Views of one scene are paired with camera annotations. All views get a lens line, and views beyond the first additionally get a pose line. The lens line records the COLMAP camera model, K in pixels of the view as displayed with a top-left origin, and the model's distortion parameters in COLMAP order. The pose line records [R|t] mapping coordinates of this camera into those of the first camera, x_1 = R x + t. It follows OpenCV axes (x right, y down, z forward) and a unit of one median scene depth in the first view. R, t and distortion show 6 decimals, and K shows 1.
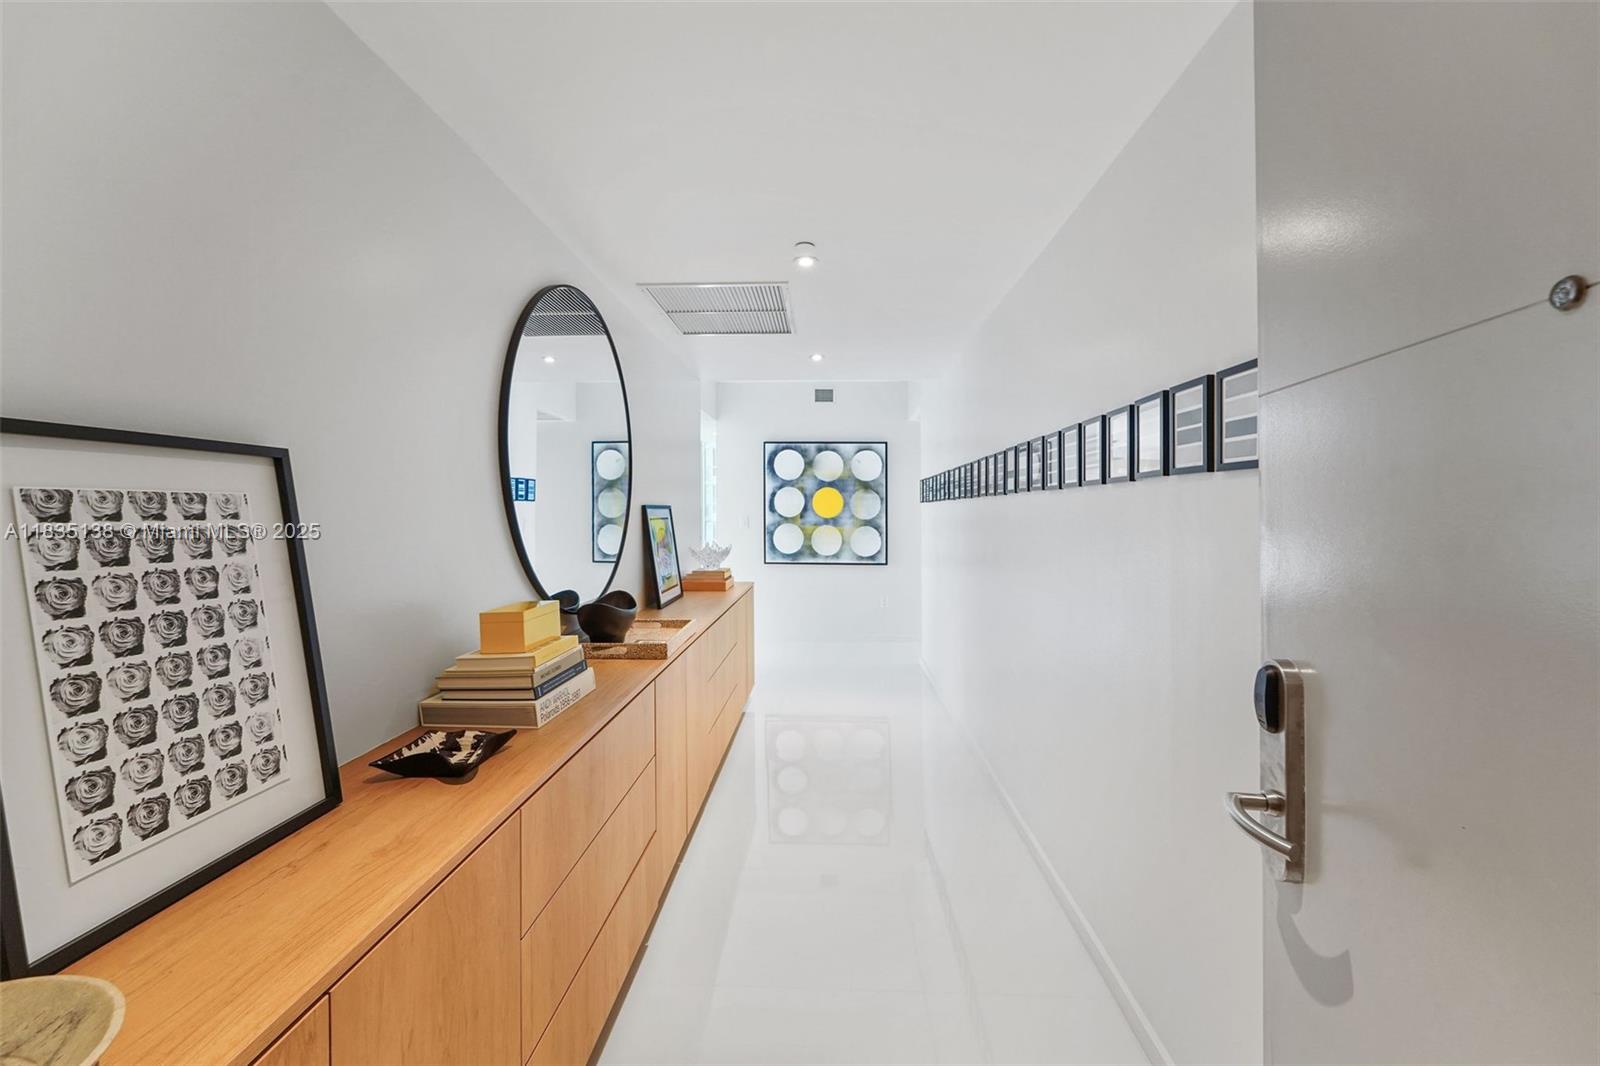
lens RADIAL K [[657.3, 0, 793.1], [0, 657.3, 541.2], [0, 0, 1]] dist [0.001025, -0.000398]
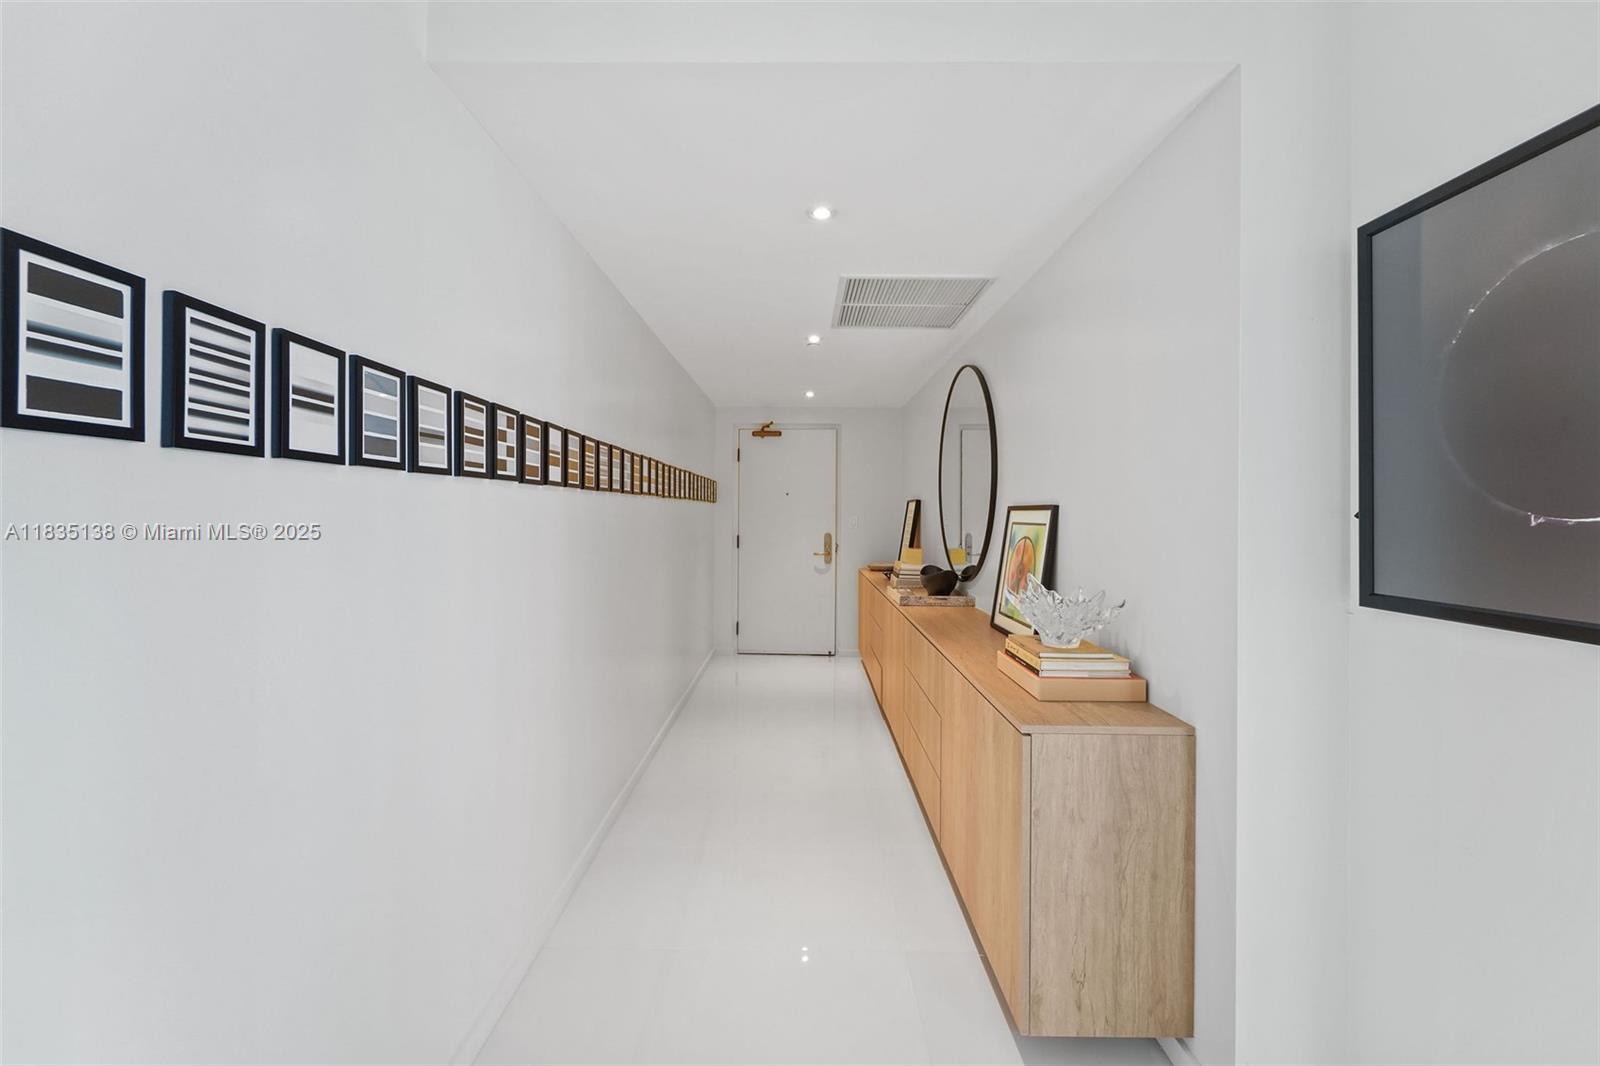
lens RADIAL K [[658.3, 0, 798.3], [0, 658.3, 530.2], [0, 0, 1]] dist [-0.000413, -0.000465]
pose [[-0.998466, -0.000245, -0.055373, 0.112349], [-0.003545, 0.998221, 0.059512, -0.080322], [0.055259, 0.059618, -0.996691, 2.059165]]
